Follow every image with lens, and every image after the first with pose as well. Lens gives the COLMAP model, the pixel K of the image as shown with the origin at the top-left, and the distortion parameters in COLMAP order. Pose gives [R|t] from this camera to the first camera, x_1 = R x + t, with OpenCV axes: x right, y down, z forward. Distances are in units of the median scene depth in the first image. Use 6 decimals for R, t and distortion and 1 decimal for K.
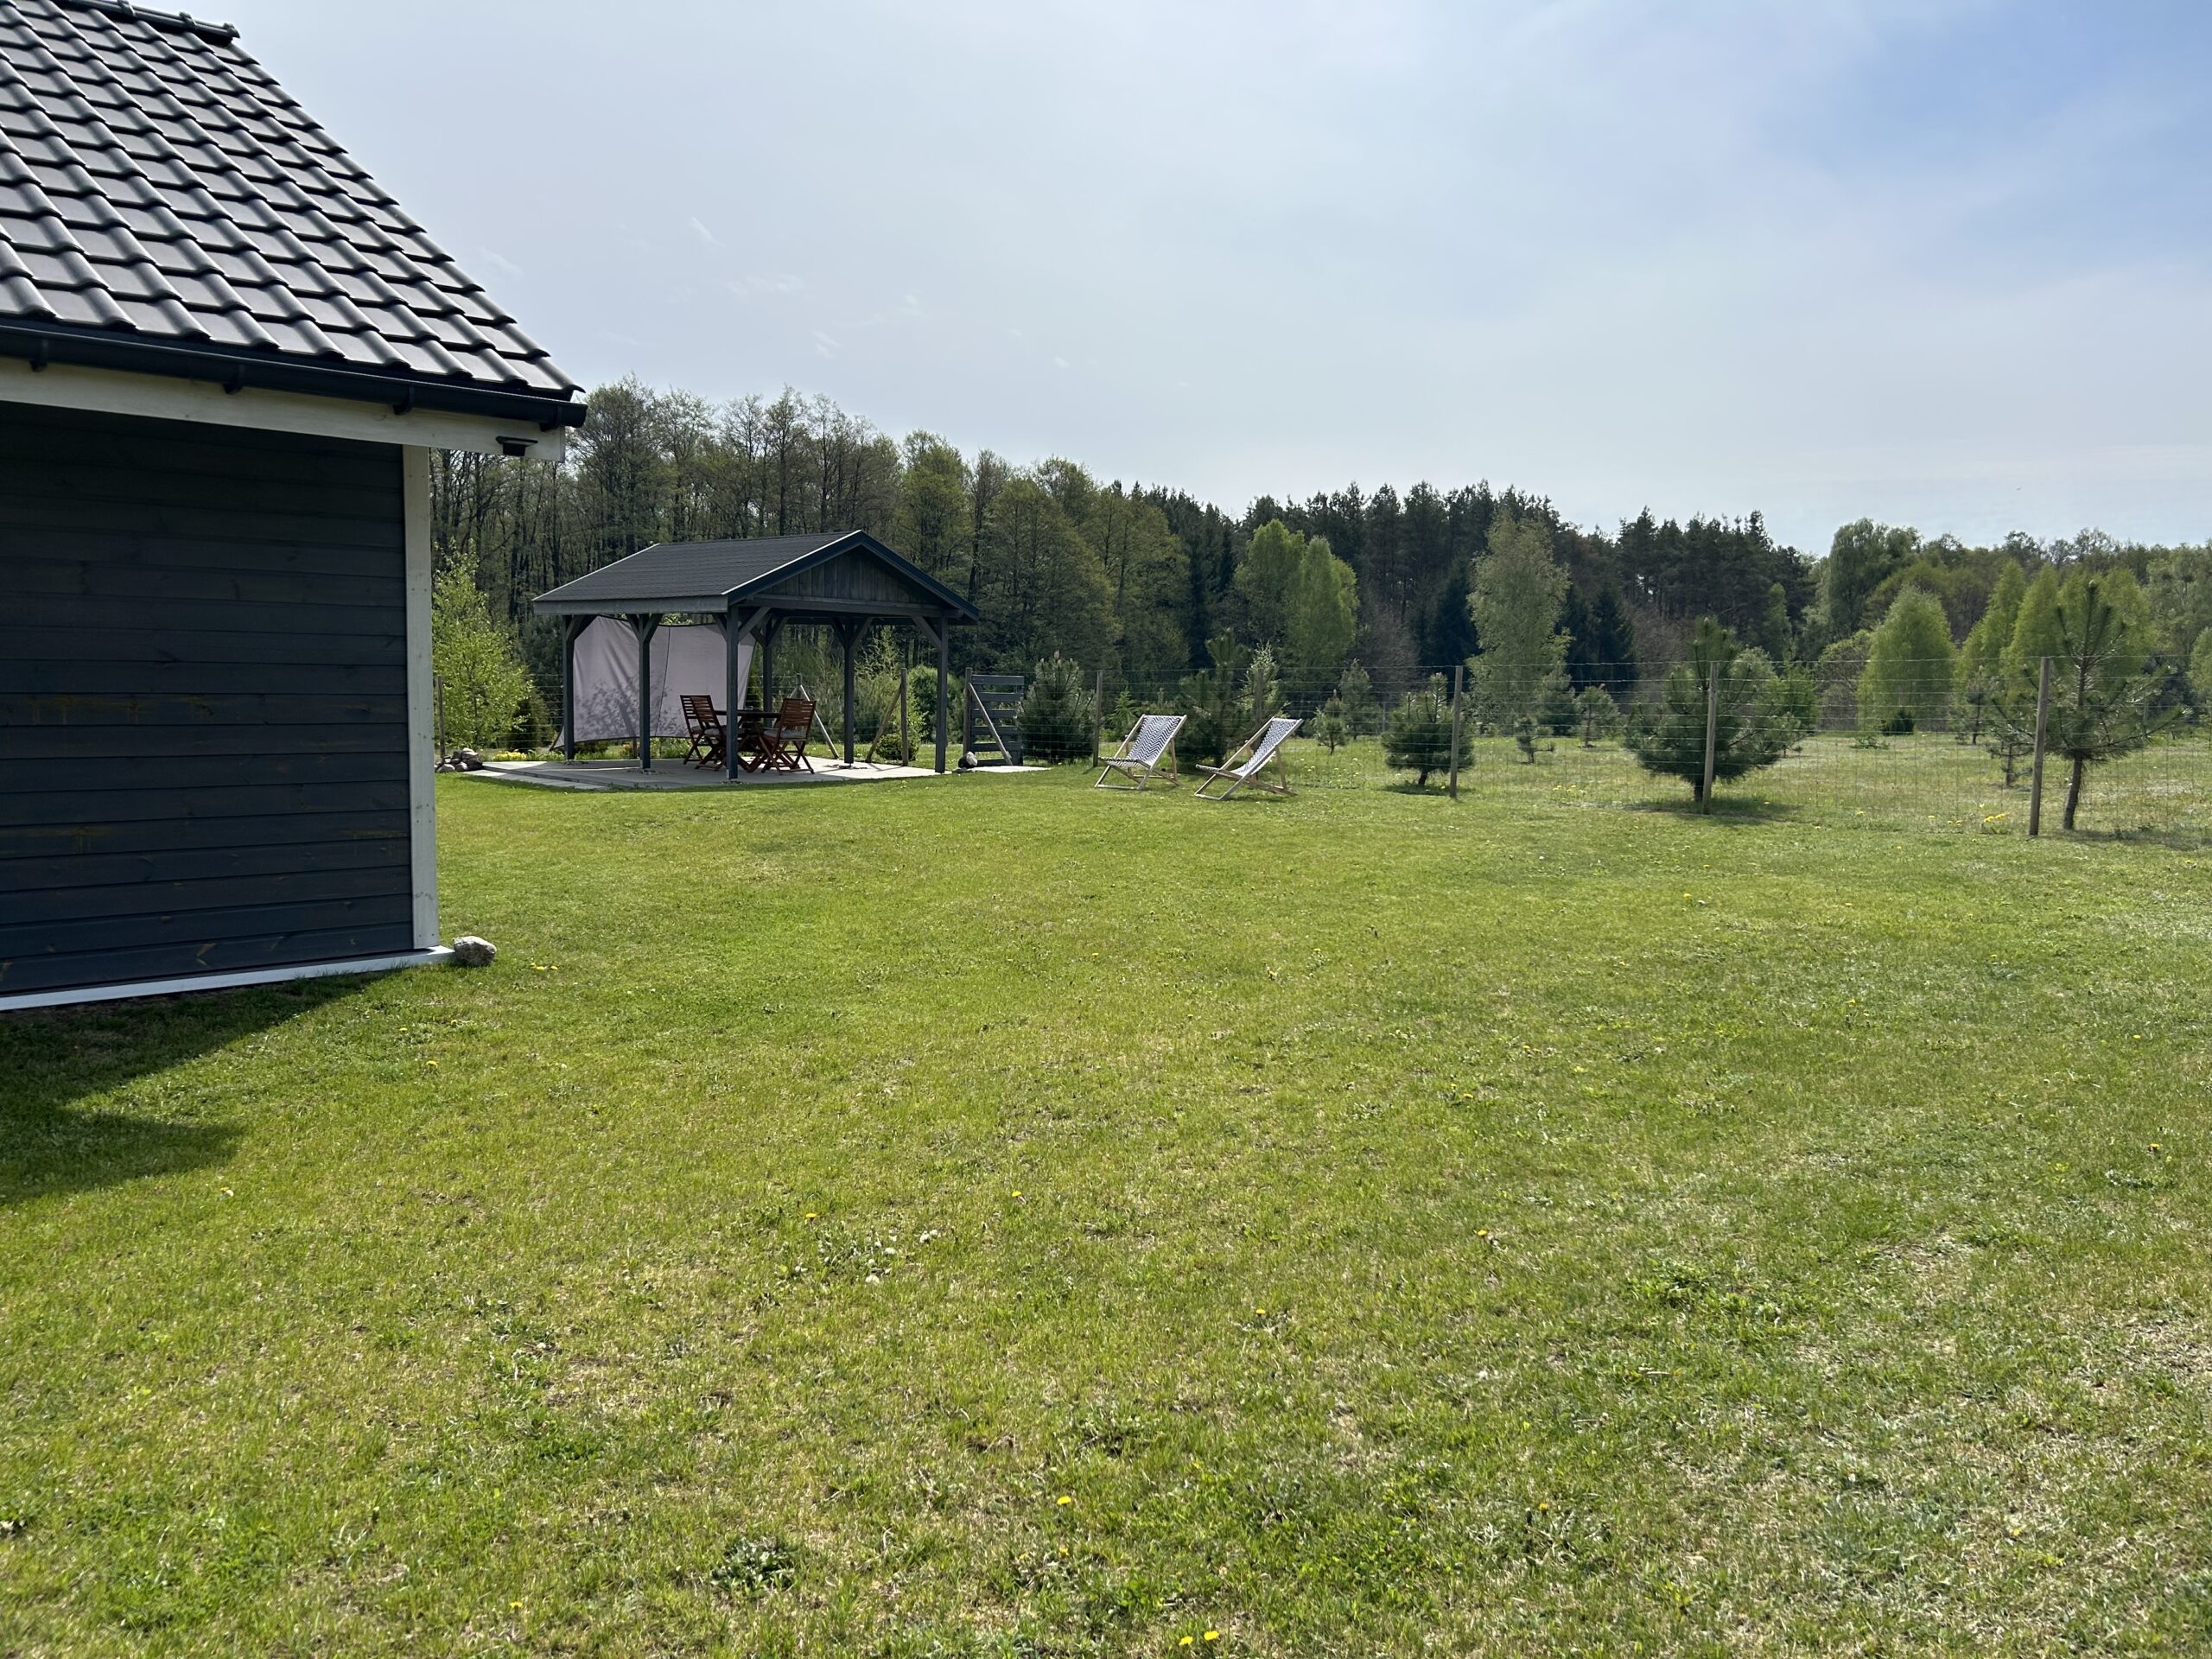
lens RADIAL K [[1671.6, 0, 1100.7], [0, 1671.6, 840.3], [0, 0, 1]] dist [0.046242, -0.042260]
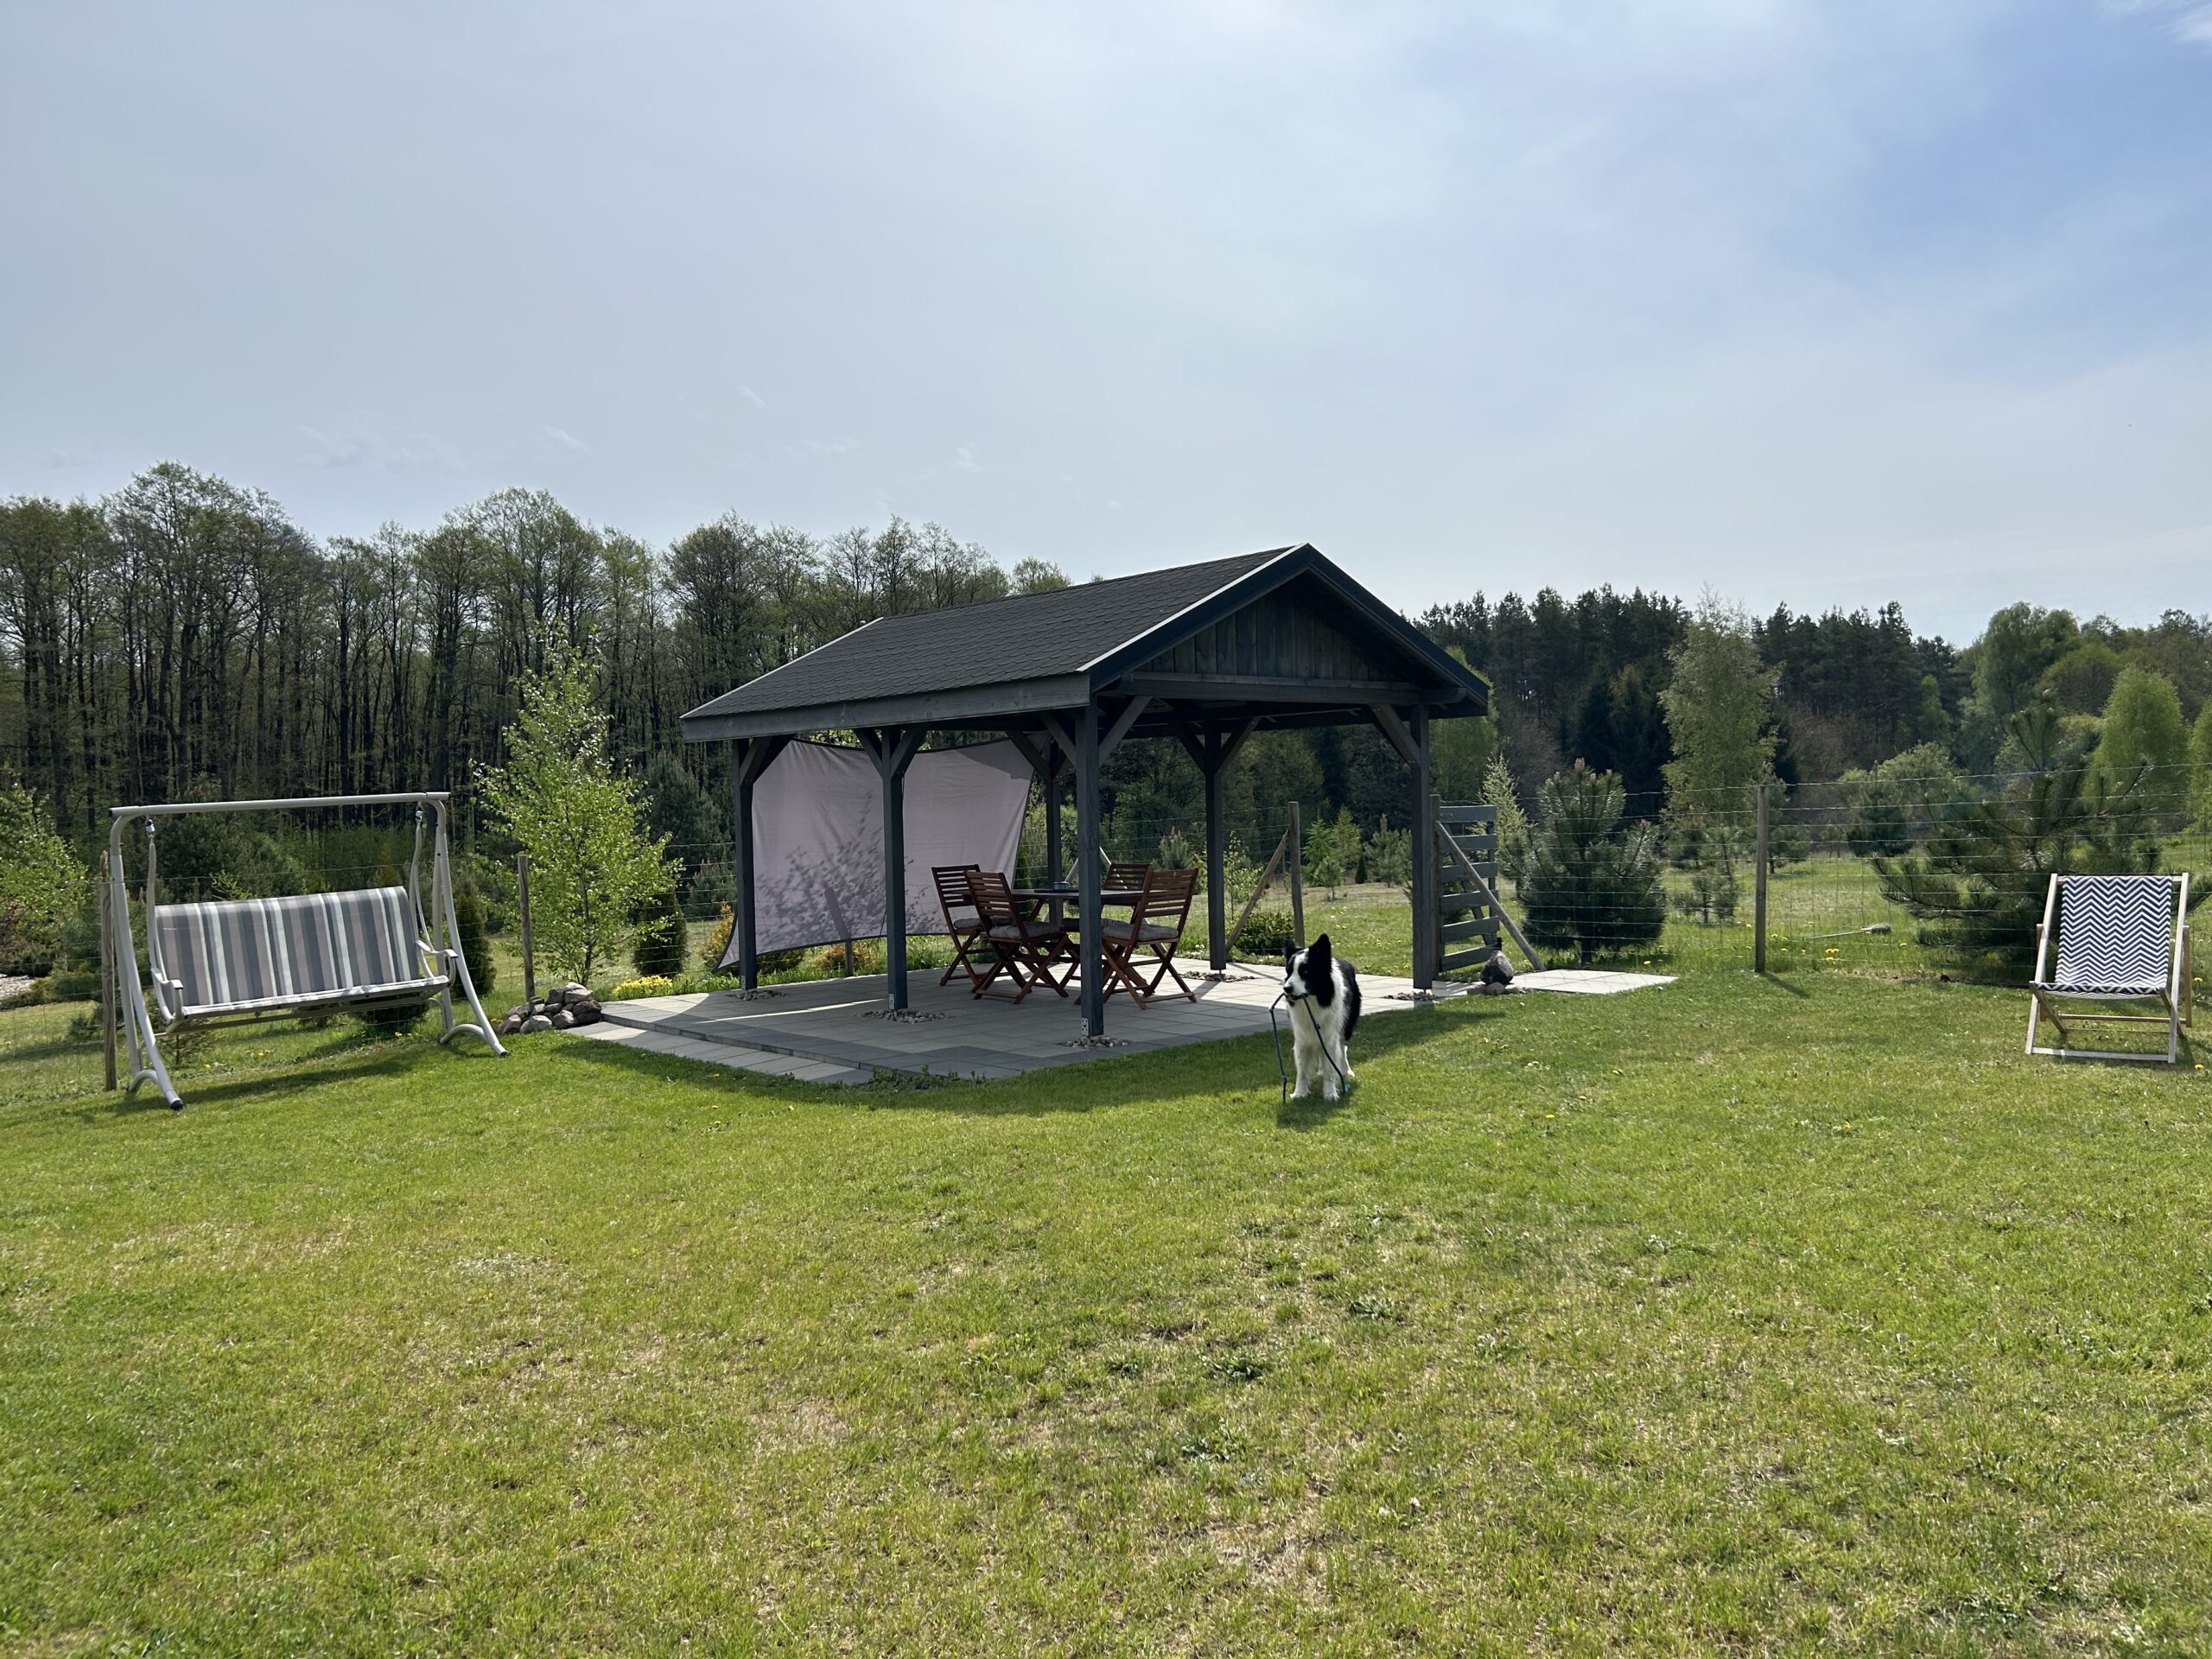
lens RADIAL K [[1616.7, 0, 1111.7], [0, 1616.7, 831.1], [0, 0, 1]] dist [0.136406, -0.175666]
pose [[0.998327, -0.045603, -0.035549, -0.038532], [0.042496, 0.995580, -0.083755, -0.011213], [0.039212, 0.082104, 0.995852, 0.100580]]
